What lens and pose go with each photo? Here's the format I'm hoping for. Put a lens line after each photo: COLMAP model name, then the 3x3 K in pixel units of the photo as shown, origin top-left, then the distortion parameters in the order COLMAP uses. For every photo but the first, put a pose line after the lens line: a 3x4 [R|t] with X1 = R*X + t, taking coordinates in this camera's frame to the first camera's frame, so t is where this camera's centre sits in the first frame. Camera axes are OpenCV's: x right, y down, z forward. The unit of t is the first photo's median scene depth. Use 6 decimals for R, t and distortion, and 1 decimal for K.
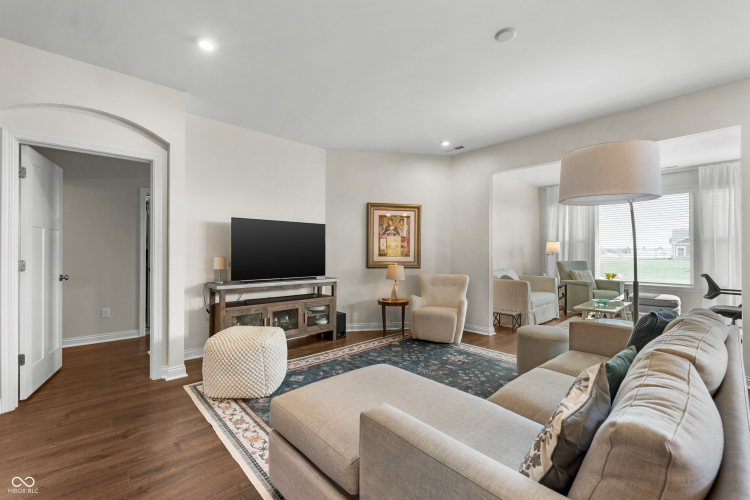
lens RADIAL K [[319.0, 0, 375.0], [0, 319.0, 250.0], [0, 0, 1]] dist [-0.000320, -0.000044]
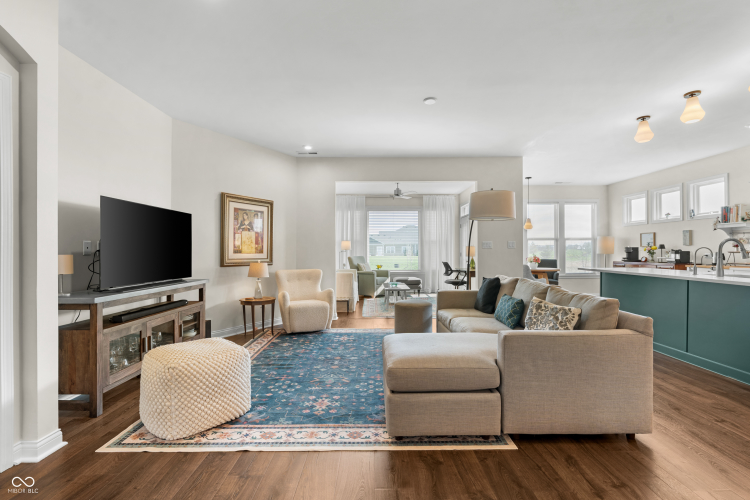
lens RADIAL K [[336.4, 0, 375.0], [0, 336.4, 250.0], [0, 0, 1]] dist [-0.001240, -0.000284]
pose [[0.665002, -0.002642, 0.746837, -0.484128], [-0.000256, 0.999993, 0.003766, 0.007735], [-0.746841, -0.002695, 0.664997, 0.077264]]
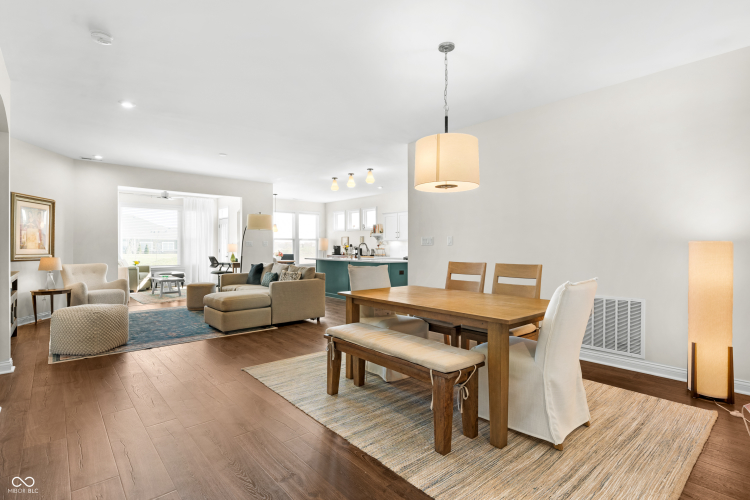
lens RADIAL K [[370.5, 0, 375.0], [0, 370.5, 250.0], [0, 0, 1]] dist [-0.000396, -0.000199]
pose [[0.018370, -0.008657, 0.999794, -1.215038], [-0.008032, 0.999929, 0.008806, 0.005239], [-0.999799, -0.008192, 0.018299, -0.102122]]
